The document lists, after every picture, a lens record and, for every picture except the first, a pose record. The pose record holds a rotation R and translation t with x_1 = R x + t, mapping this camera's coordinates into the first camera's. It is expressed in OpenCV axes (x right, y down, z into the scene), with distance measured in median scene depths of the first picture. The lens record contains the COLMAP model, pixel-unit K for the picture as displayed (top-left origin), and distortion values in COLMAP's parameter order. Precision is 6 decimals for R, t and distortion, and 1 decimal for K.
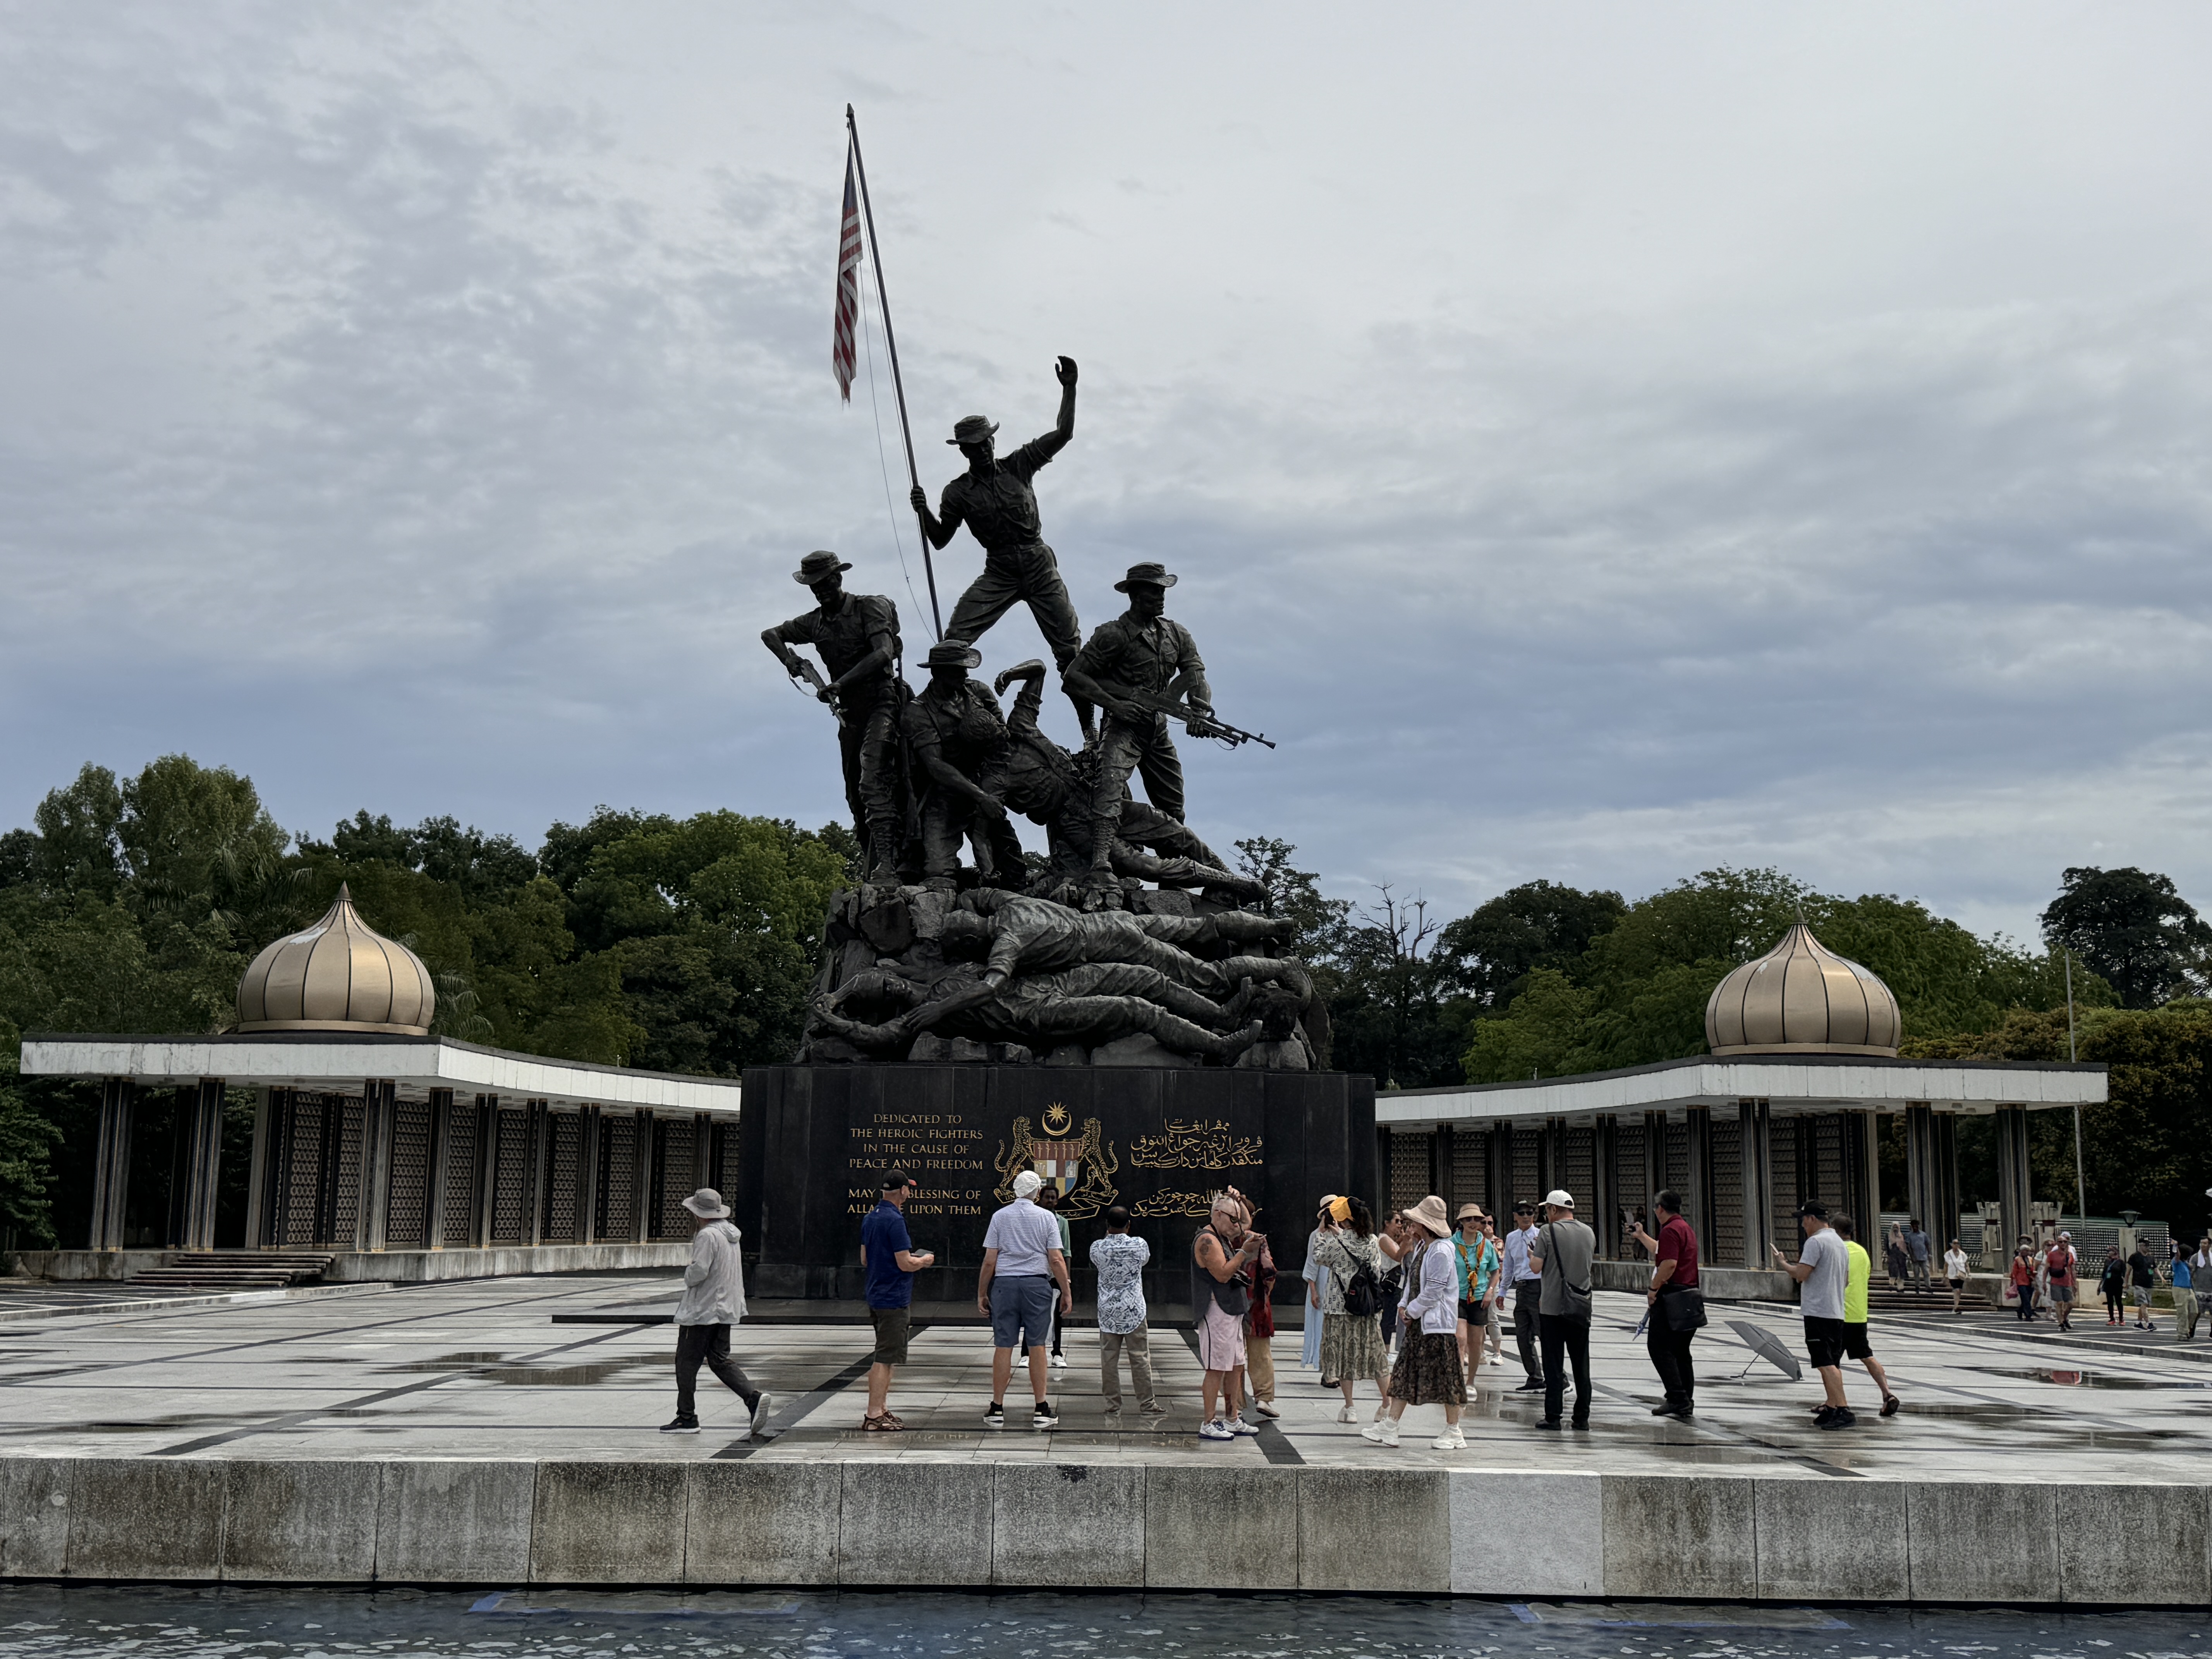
lens RADIAL K [[2413.3, 0, 1103.7], [0, 2413.3, 832.5], [0, 0, 1]] dist [0.089238, 0.000000]
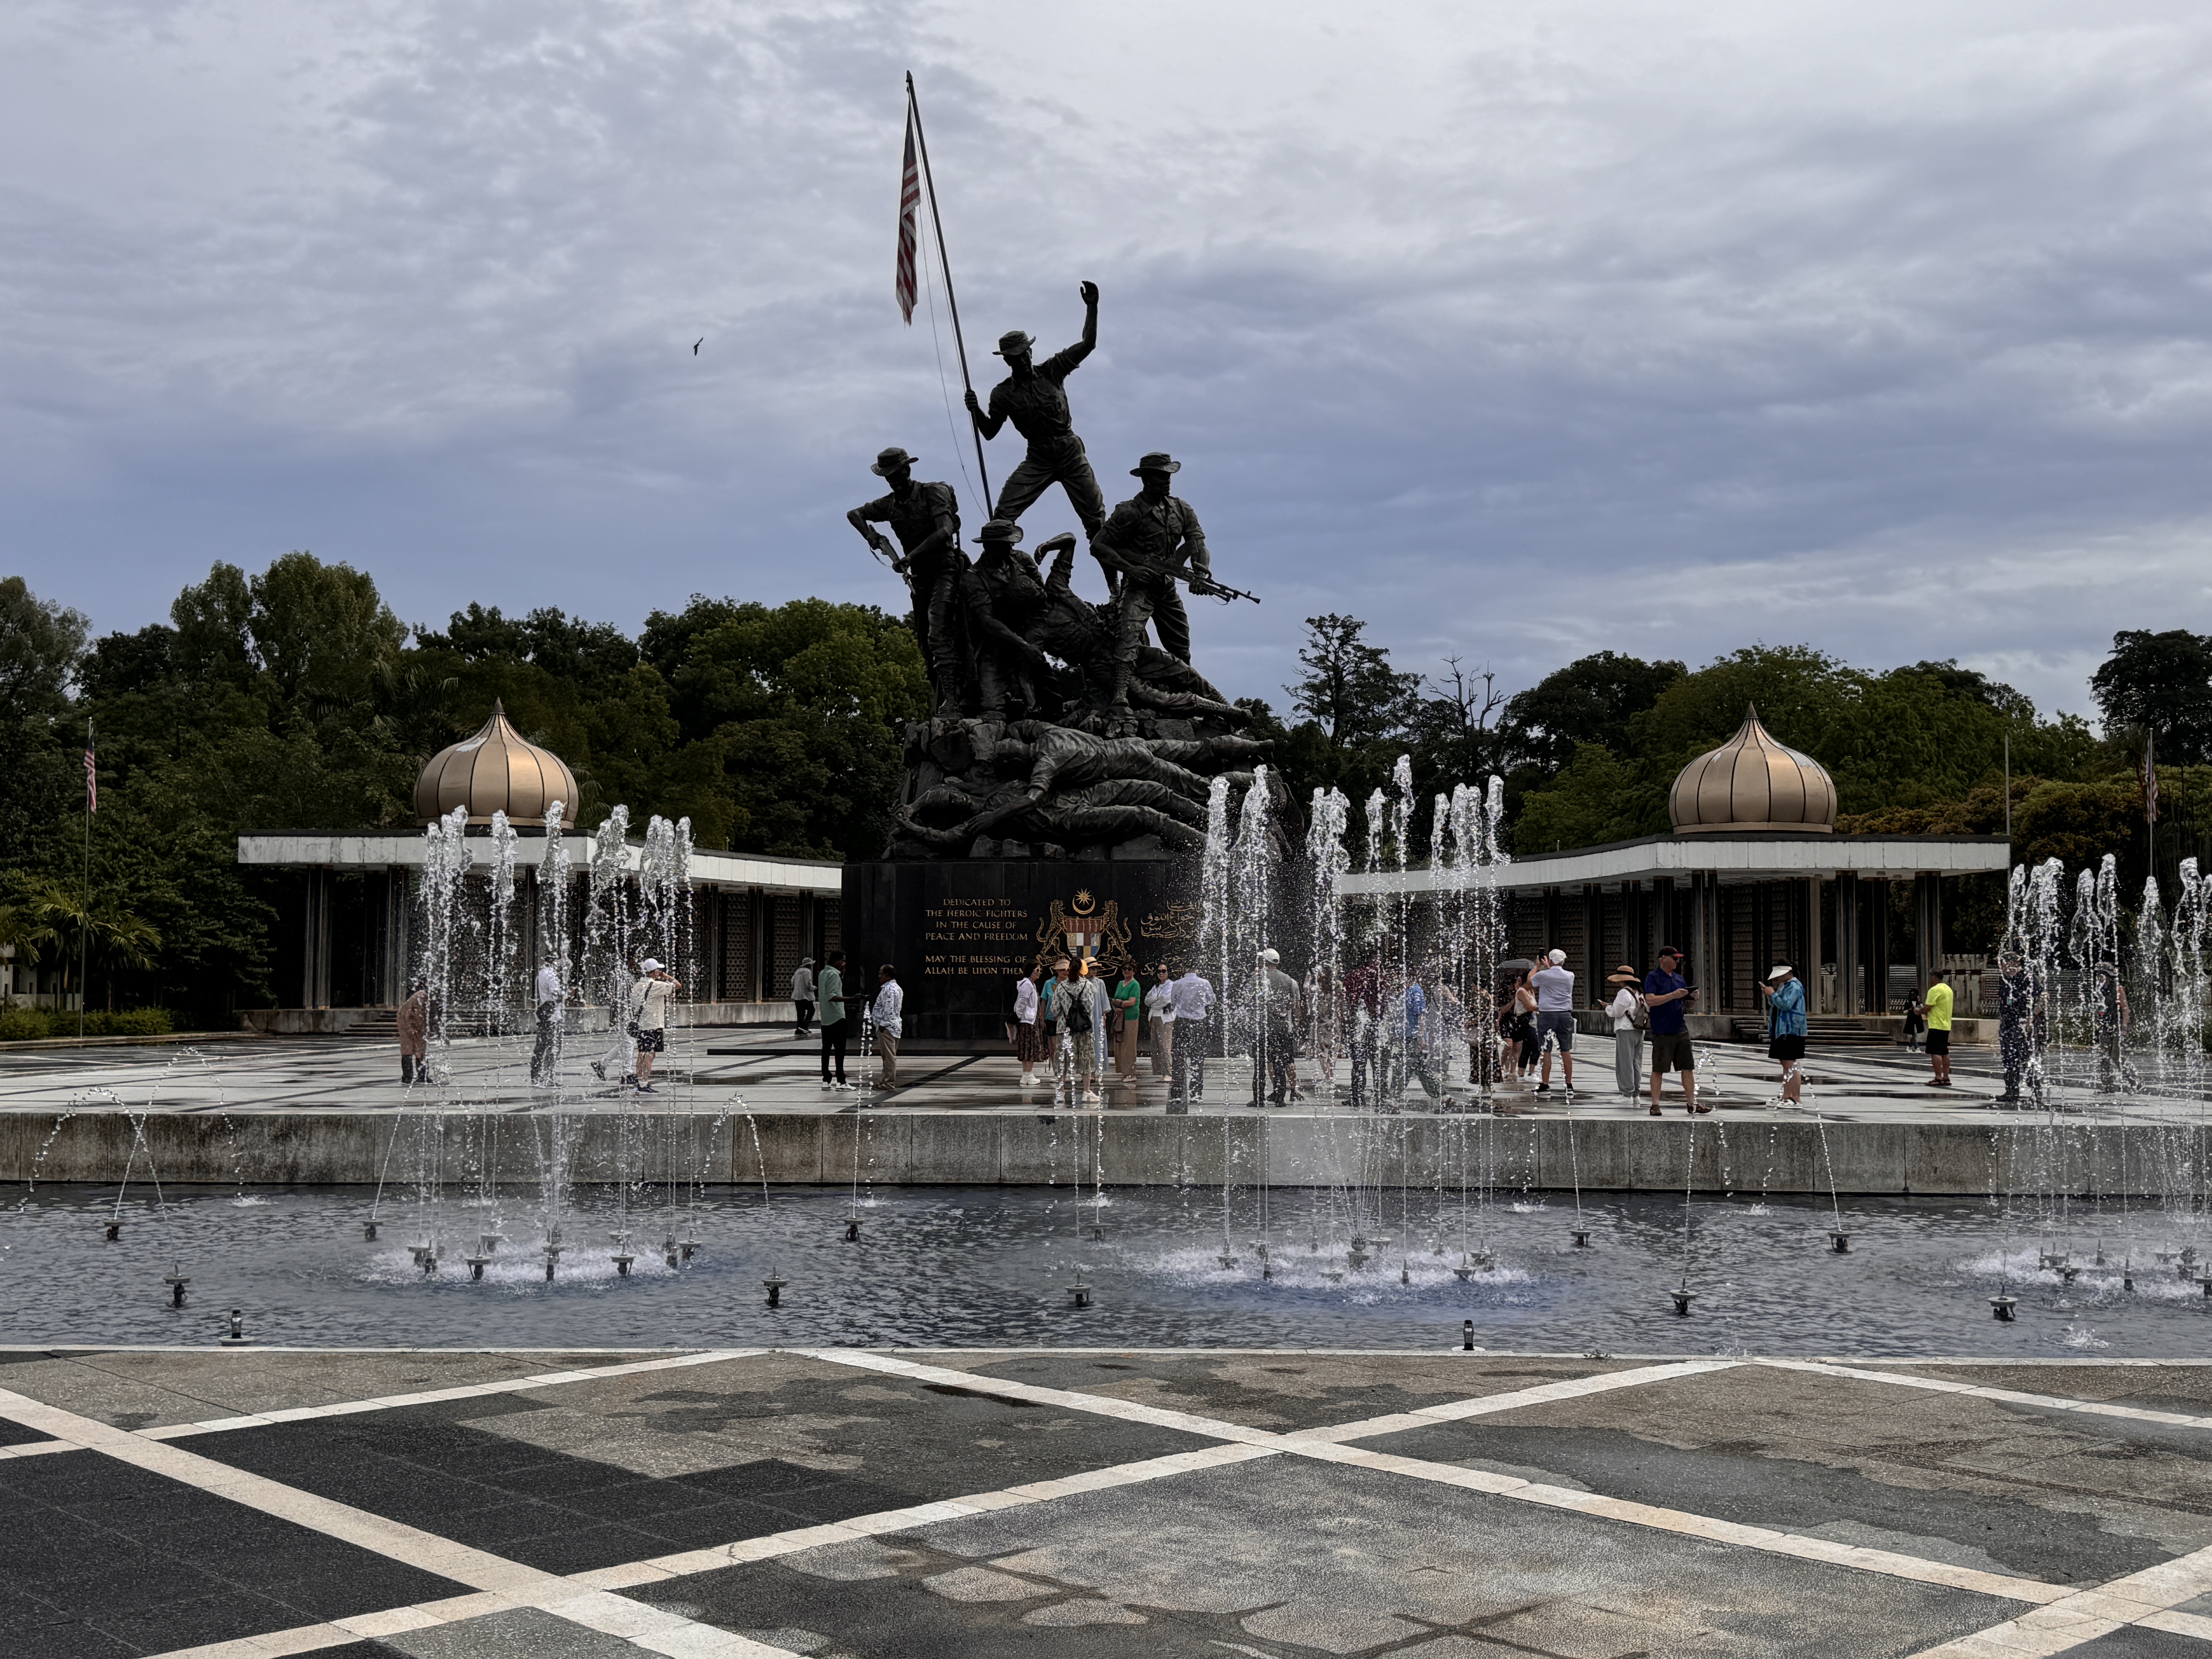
lens RADIAL K [[2413.3, 0, 1102.4], [0, 2413.3, 848.4], [0, 0, 1]] dist [0.089238, 0.000000]
pose [[0.999215, -0.011145, -0.038009, 0.034746], [0.015003, 0.994591, 0.102780, -0.037237], [0.036658, -0.103270, 0.993978, -0.248290]]
